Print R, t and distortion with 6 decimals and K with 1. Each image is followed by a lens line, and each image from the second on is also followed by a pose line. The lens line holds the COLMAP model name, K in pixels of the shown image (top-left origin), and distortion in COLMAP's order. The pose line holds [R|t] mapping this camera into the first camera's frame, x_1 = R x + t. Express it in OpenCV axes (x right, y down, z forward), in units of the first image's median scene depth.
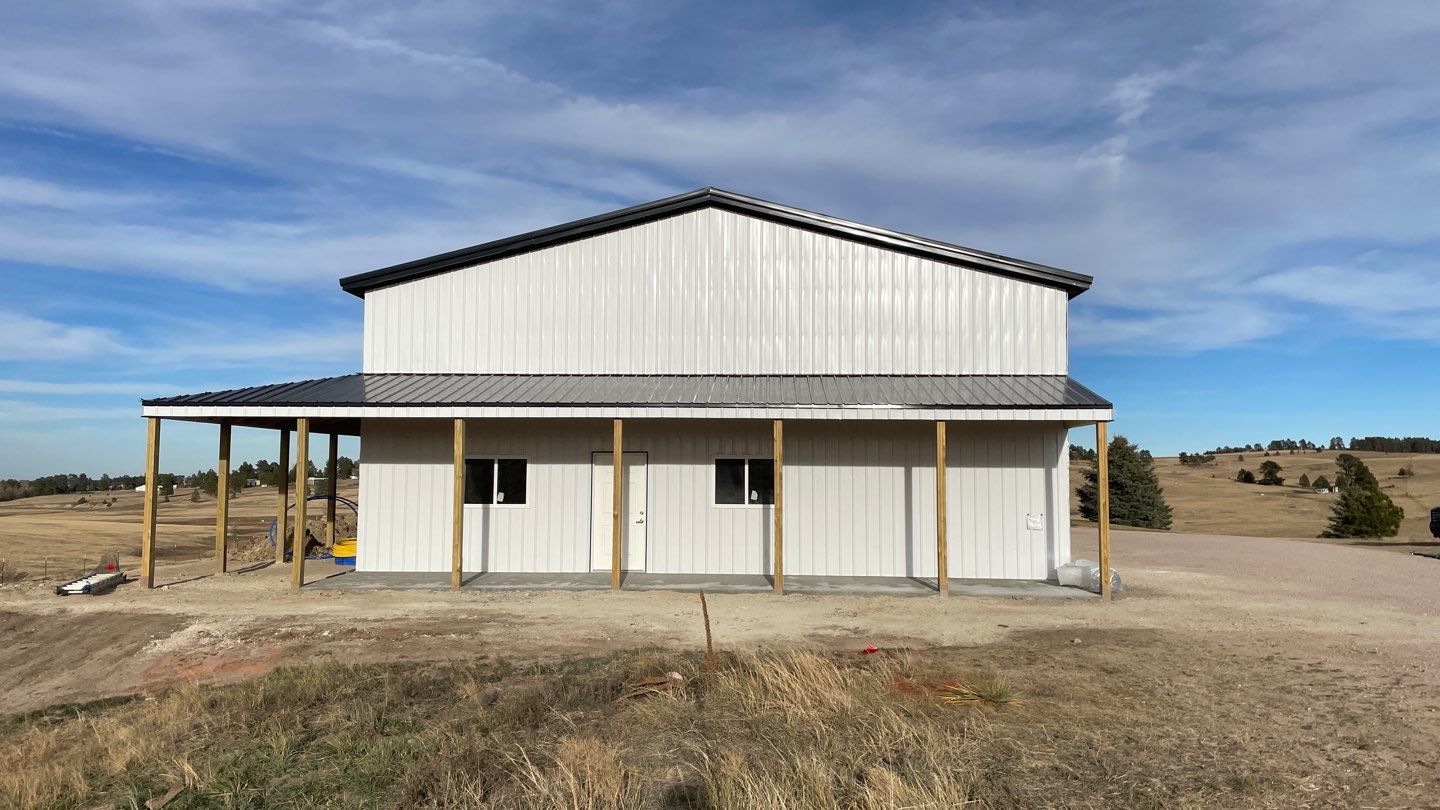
lens RADIAL K [[1063.1, 0, 720.0], [0, 1063.1, 405.0], [0, 0, 1]] dist [0.103412, -0.140787]
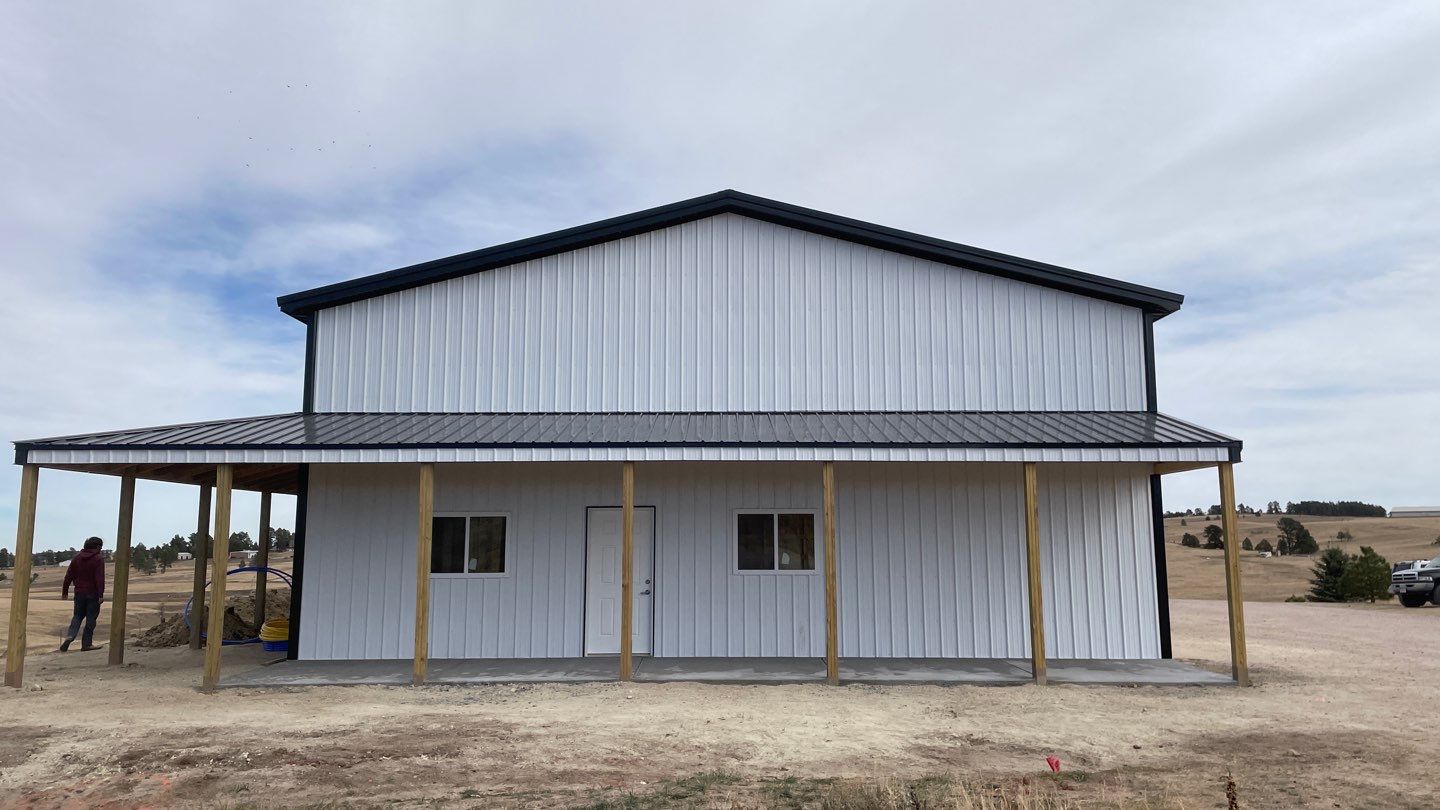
lens RADIAL K [[1063.1, 0, 720.0], [0, 1063.1, 405.0], [0, 0, 1]] dist [0.103412, -0.140787]
pose [[0.998821, -0.002607, 0.048484, -0.058800], [0.005668, 0.997991, -0.063099, 0.018514], [-0.048222, 0.063299, 0.996829, 0.178658]]
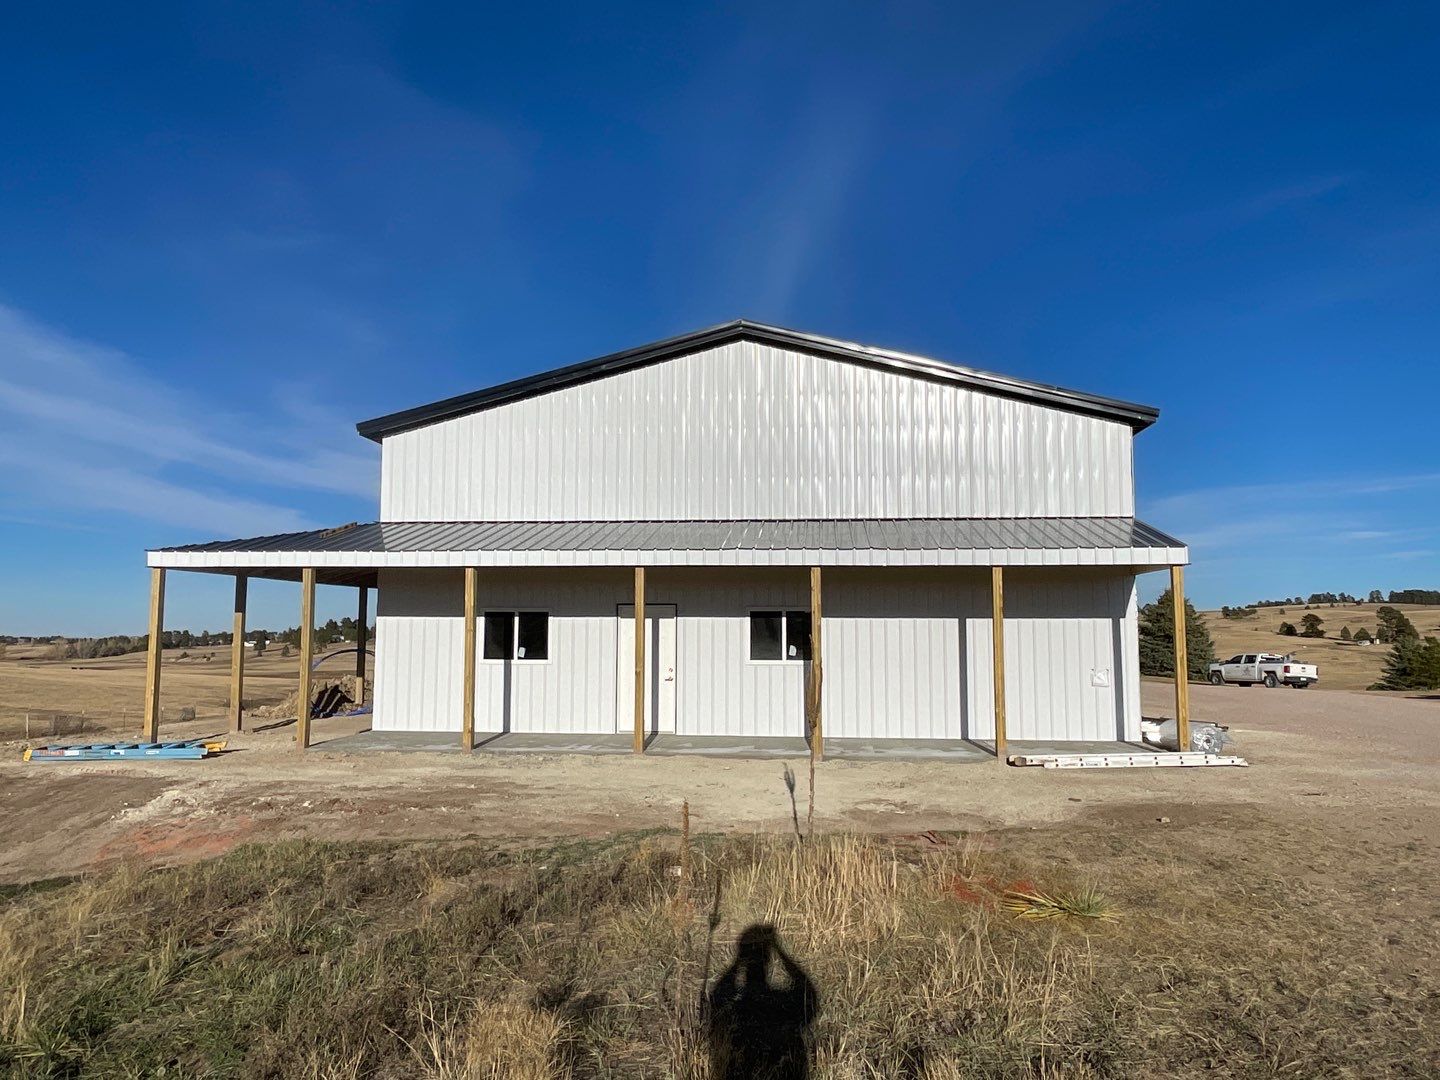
lens RADIAL K [[1022.7, 0, 720.0], [0, 1022.7, 540.0], [0, 0, 1]] dist [-0.006341, -0.003210]
pose [[0.998585, -0.008248, -0.052539, 0.017228], [0.007028, 0.999702, -0.023359, 0.010108], [0.052716, 0.022957, 0.998346, 0.114637]]
